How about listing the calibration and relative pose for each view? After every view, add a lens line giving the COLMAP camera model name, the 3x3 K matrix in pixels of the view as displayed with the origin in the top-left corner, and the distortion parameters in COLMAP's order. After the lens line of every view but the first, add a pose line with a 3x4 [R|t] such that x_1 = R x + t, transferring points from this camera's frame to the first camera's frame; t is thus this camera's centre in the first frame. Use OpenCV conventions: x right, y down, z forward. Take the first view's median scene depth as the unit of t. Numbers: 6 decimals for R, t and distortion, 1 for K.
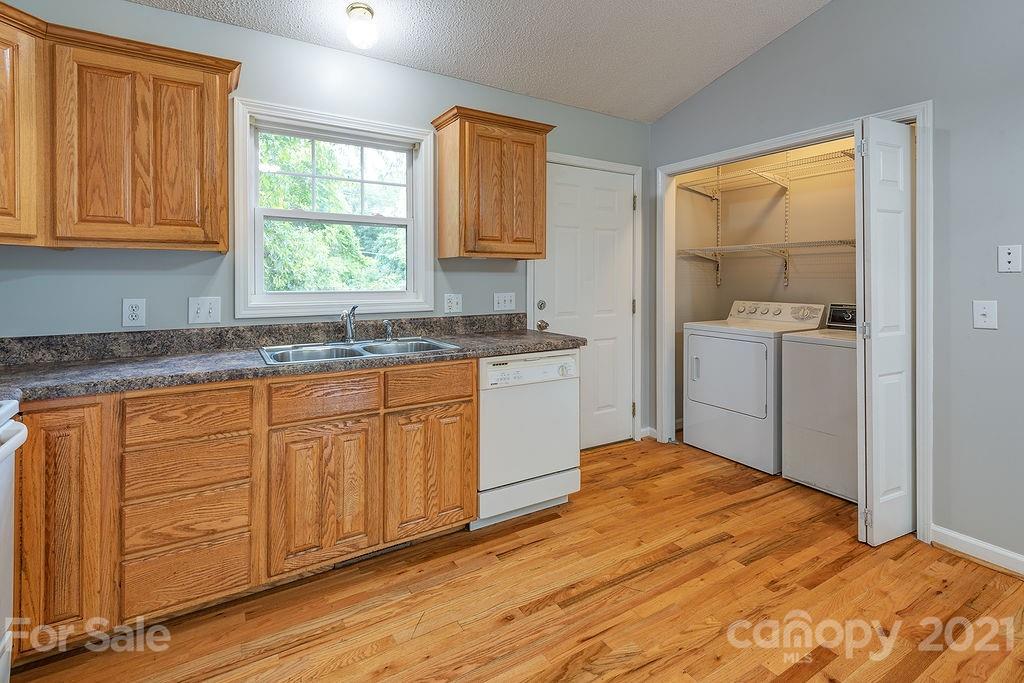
lens RADIAL K [[488.3, 0, 523.5], [0, 488.3, 281.7], [0, 0, 1]] dist [0.027537, -0.013571]
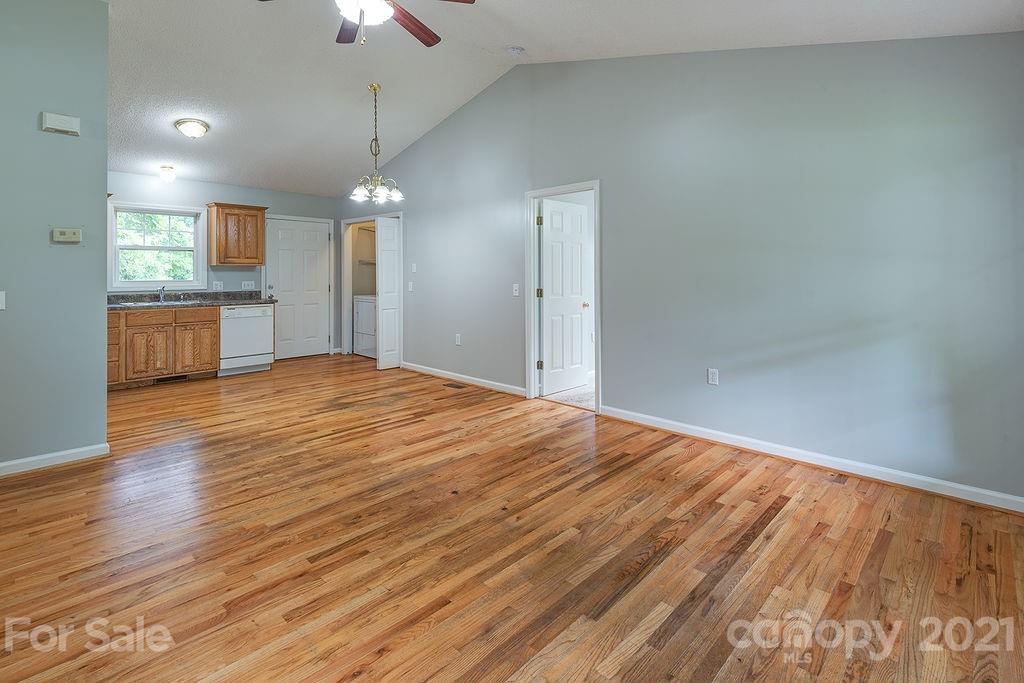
lens RADIAL K [[488.3, 0, 523.4], [0, 488.3, 271.4], [0, 0, 1]] dist [0.027537, -0.013571]
pose [[0.965175, 0.003806, 0.261577, 0.772262], [-0.002232, 0.999978, -0.006314, -0.012932], [-0.261595, 0.005511, 0.965162, -1.917751]]
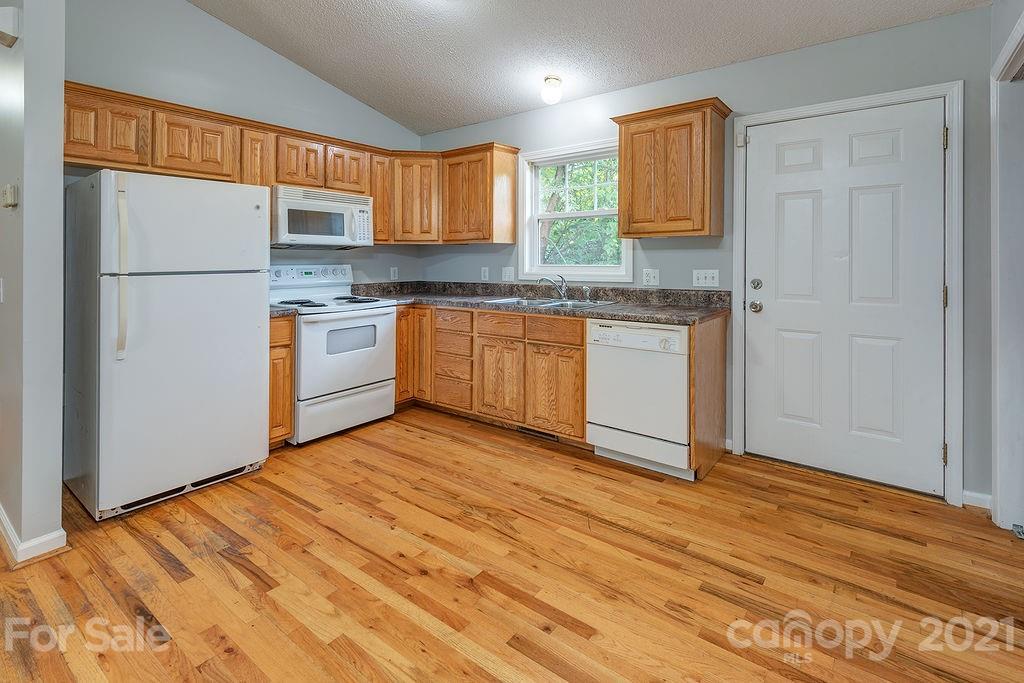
lens RADIAL K [[488.3, 0, 505.5], [0, 488.3, 257.5], [0, 0, 1]] dist [0.027537, -0.013571]
pose [[0.345450, -0.002489, -0.938434, 1.059476], [-0.000002, 0.999996, -0.002653, 0.000835], [0.938437, 0.000918, 0.345449, 0.359267]]
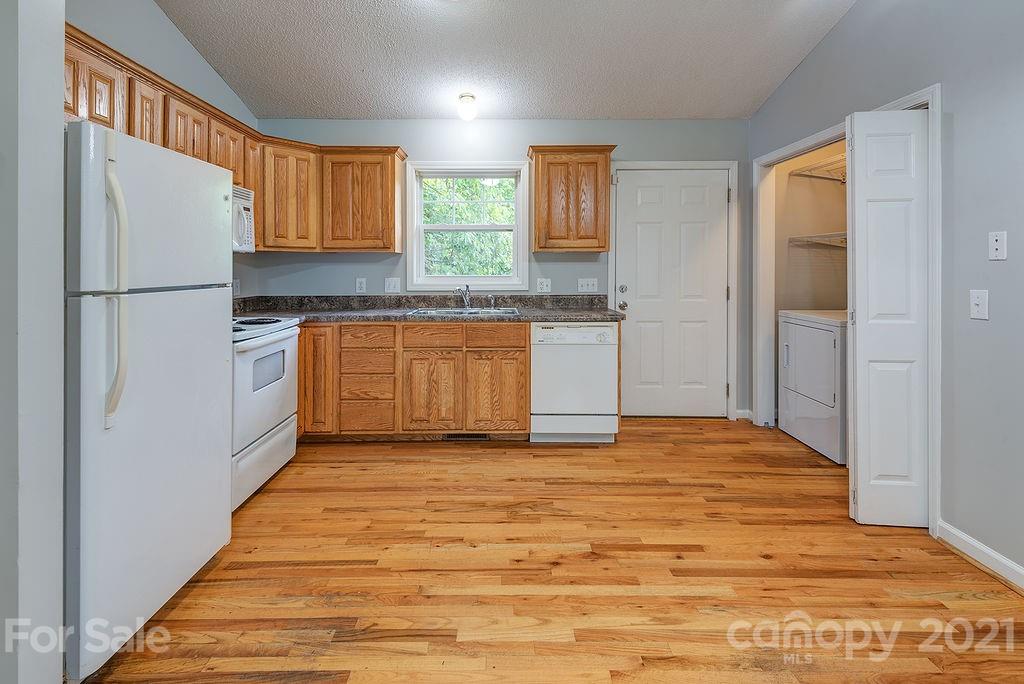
lens RADIAL K [[488.3, 0, 498.3], [0, 488.3, 277.5], [0, 0, 1]] dist [0.027537, -0.013571]
pose [[0.847794, 0.010273, -0.530226, 0.604760], [-0.003153, 0.999892, 0.014331, 0.003228], [0.530316, -0.010478, 0.847735, -0.284226]]
